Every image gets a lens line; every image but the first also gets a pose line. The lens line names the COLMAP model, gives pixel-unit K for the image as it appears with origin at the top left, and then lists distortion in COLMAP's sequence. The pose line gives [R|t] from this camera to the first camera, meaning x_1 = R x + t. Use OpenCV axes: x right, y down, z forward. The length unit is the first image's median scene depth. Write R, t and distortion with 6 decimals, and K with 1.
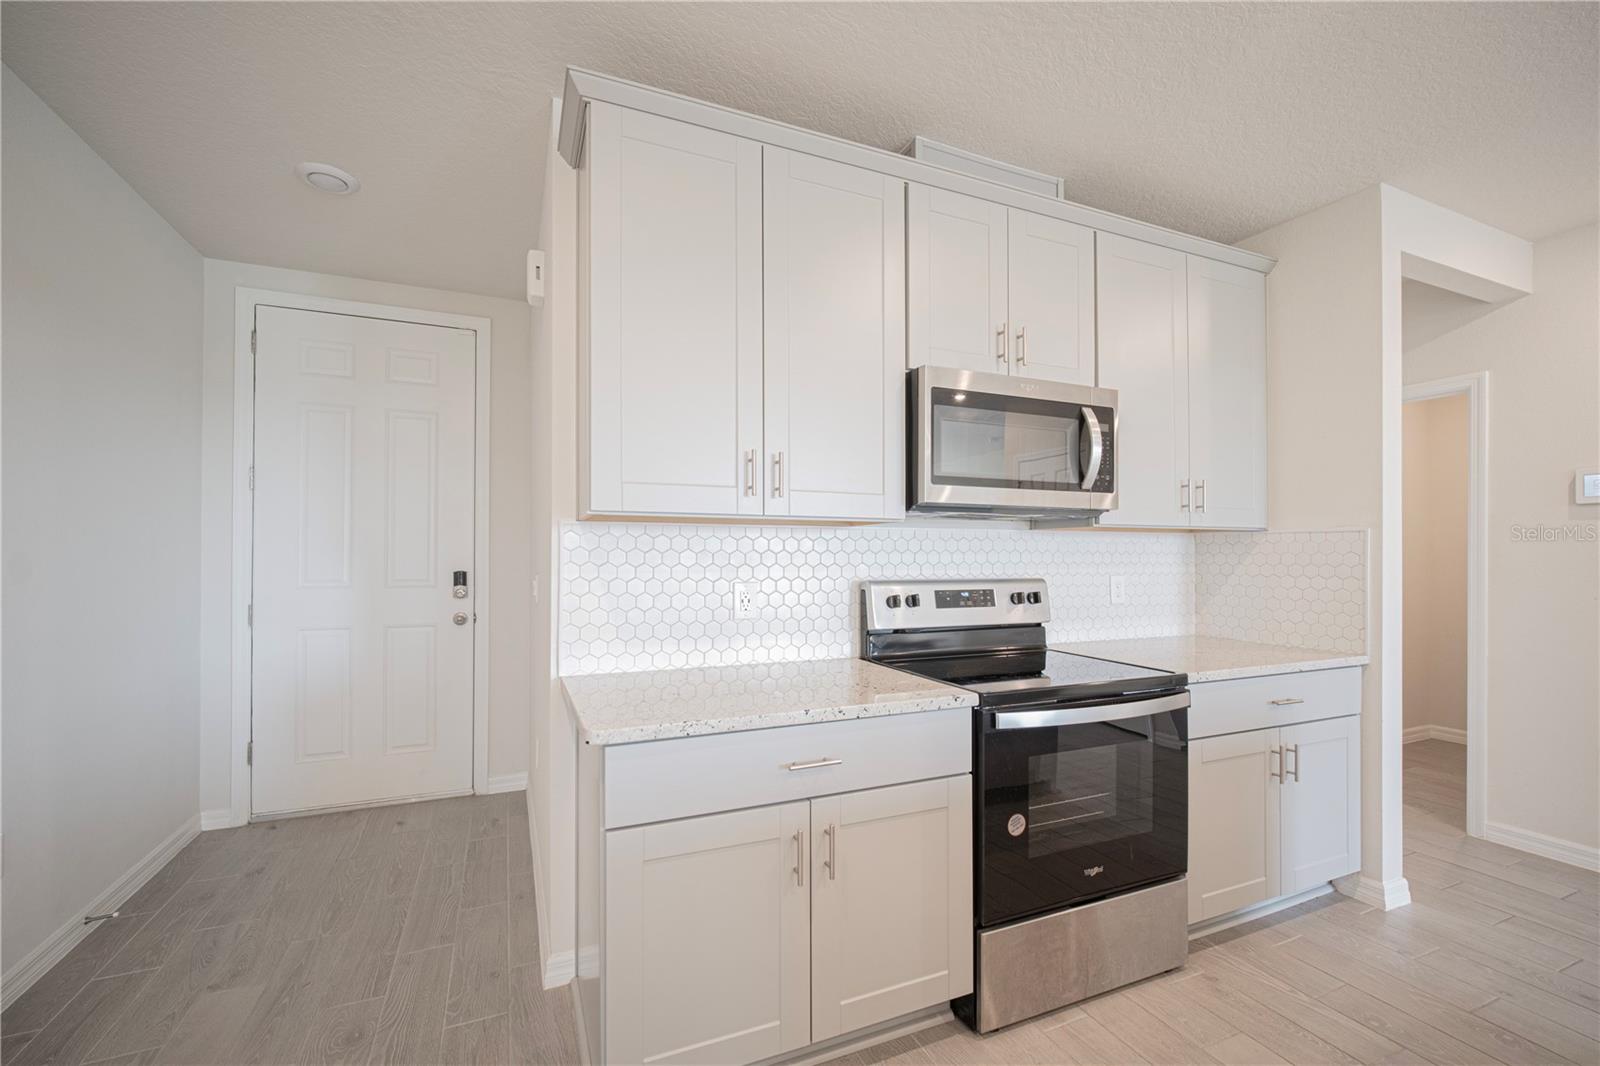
lens RADIAL K [[645.3, 0, 735.2], [0, 645.3, 553.6], [0, 0, 1]] dist [-0.005986, -0.000407]
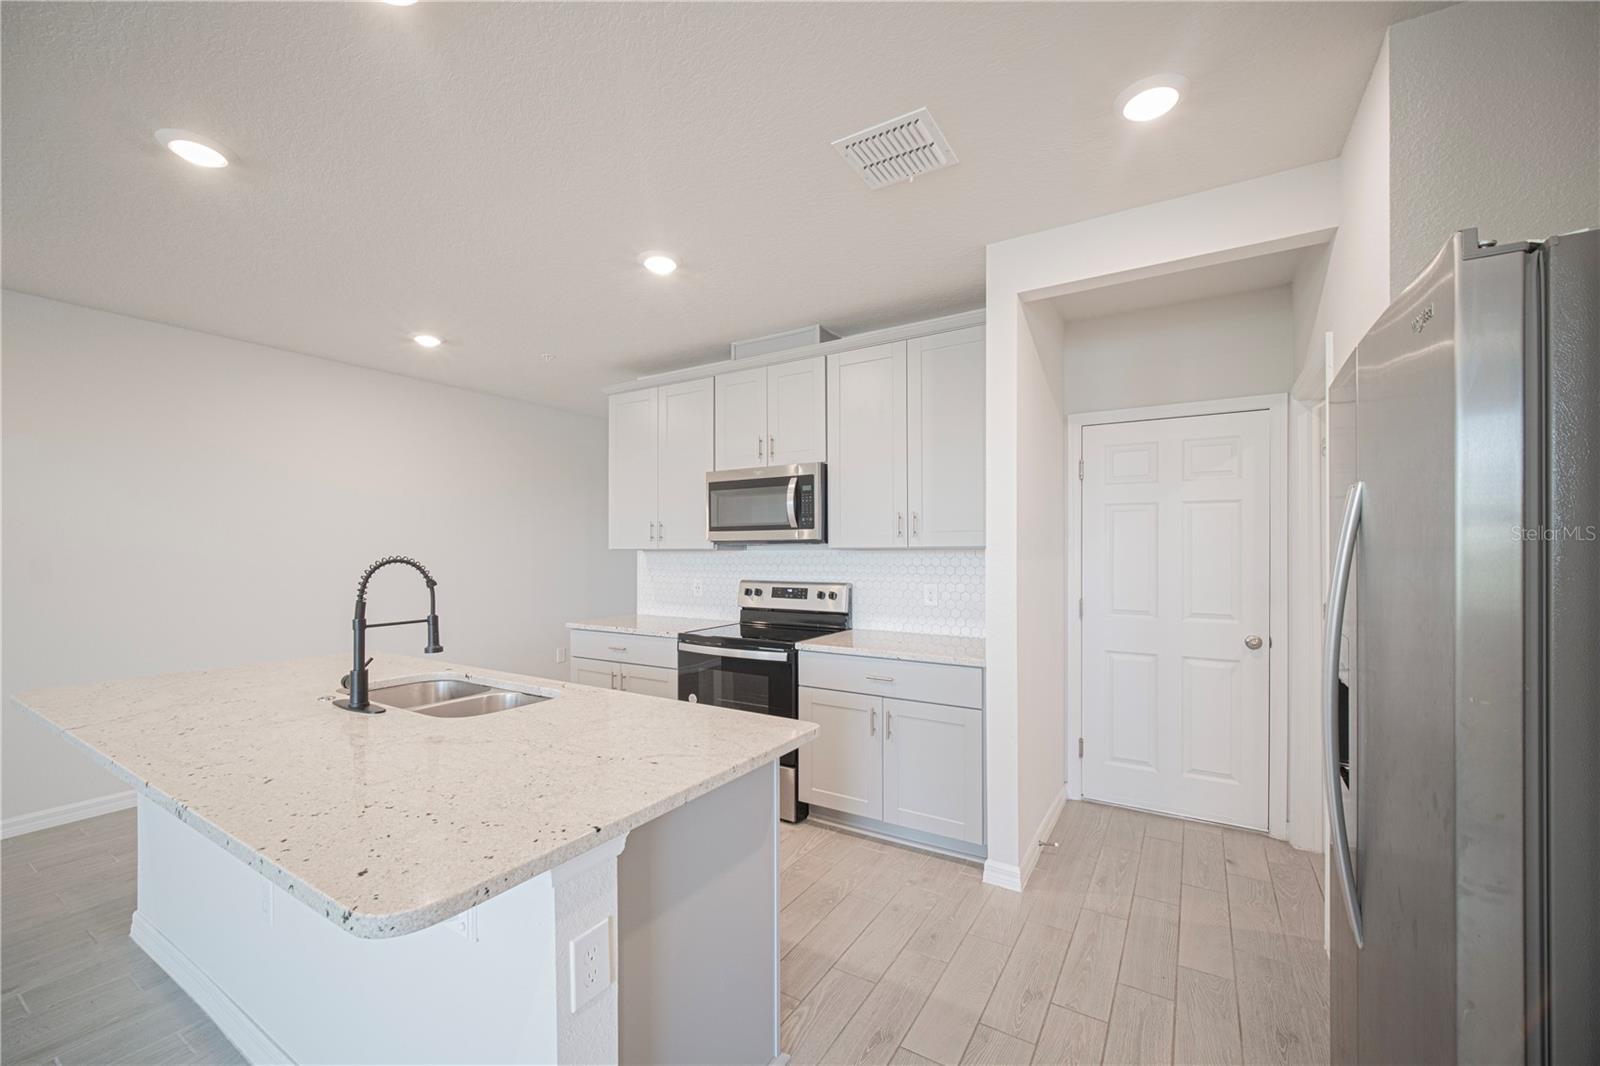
lens RADIAL K [[645.3, 0, 772.5], [0, 645.3, 553.1], [0, 0, 1]] dist [-0.005986, -0.000407]
pose [[0.575853, -0.004358, -0.817542, 1.710112], [0.006377, 0.999979, -0.000839, -0.032265], [0.817529, -0.004730, 0.575869, 0.013440]]
